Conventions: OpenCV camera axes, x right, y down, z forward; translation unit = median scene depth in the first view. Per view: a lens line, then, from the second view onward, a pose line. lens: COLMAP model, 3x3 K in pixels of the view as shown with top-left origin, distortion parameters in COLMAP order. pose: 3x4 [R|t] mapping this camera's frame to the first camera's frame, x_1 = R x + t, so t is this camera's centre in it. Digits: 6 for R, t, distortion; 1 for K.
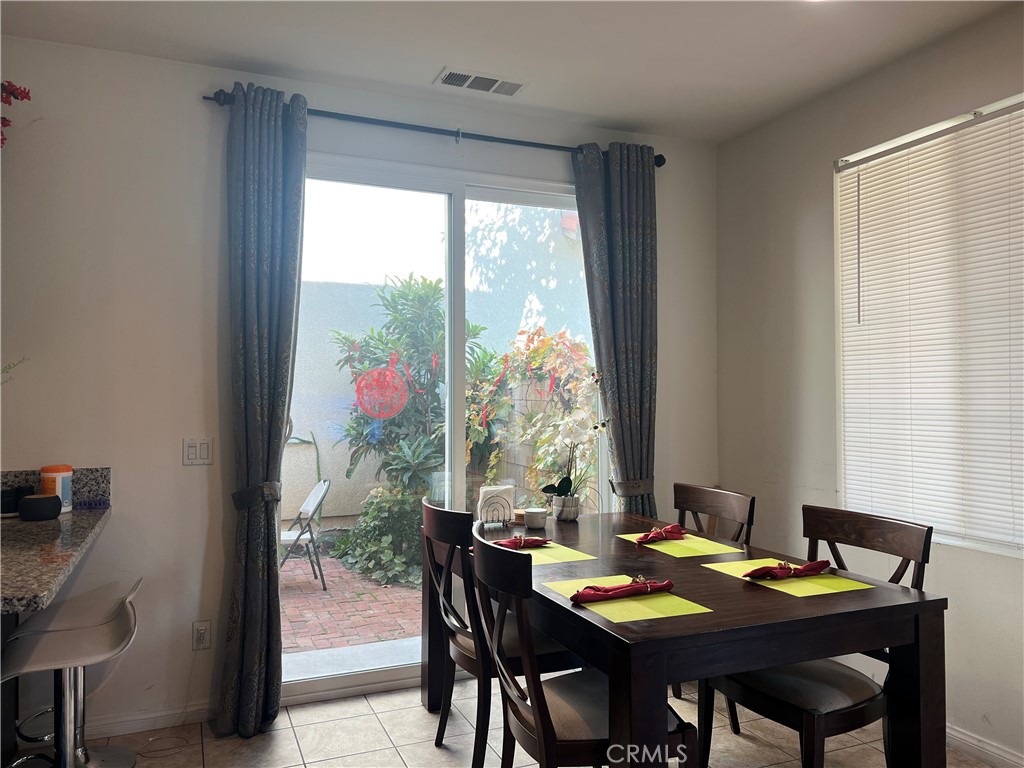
lens RADIAL K [[775.8, 0, 512.0], [0, 775.8, 384.0], [0, 0, 1]] dist [0.000858, 0.188438]
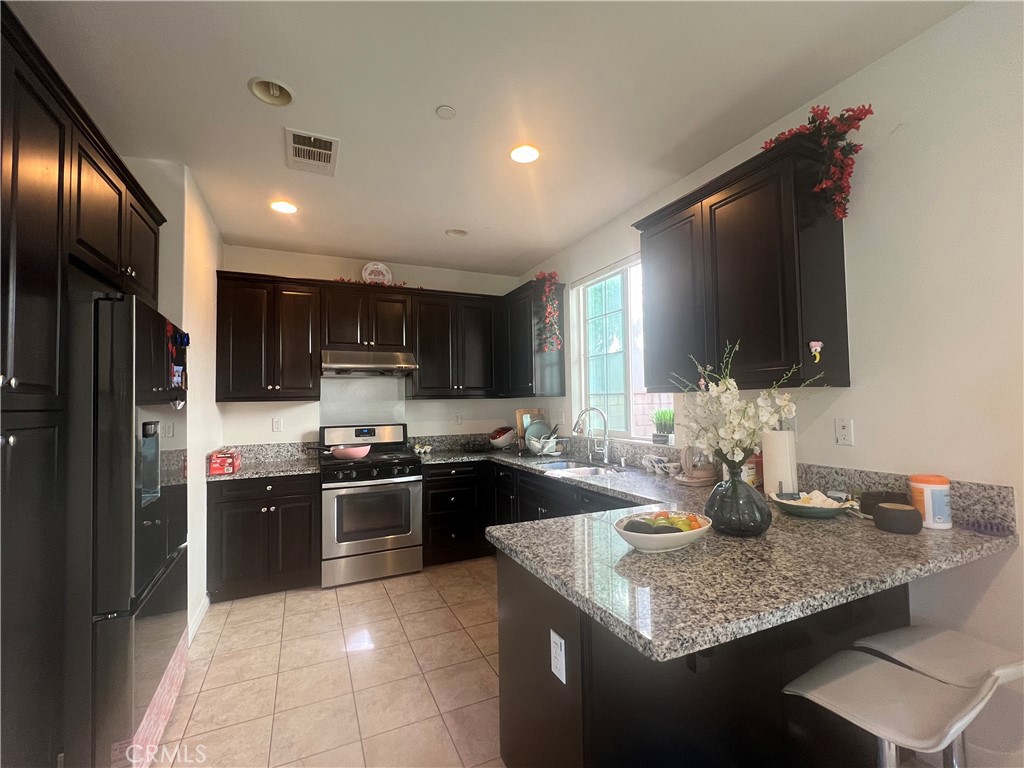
lens RADIAL K [[447.3, 0, 512.0], [0, 447.3, 384.0], [0, 0, 1]] dist [-0.002245, -0.000238]
pose [[0.031181, -0.038612, -0.998768, -0.061266], [0.031157, 0.998805, -0.037641, -0.000306], [0.999028, -0.029945, 0.032347, 0.495026]]
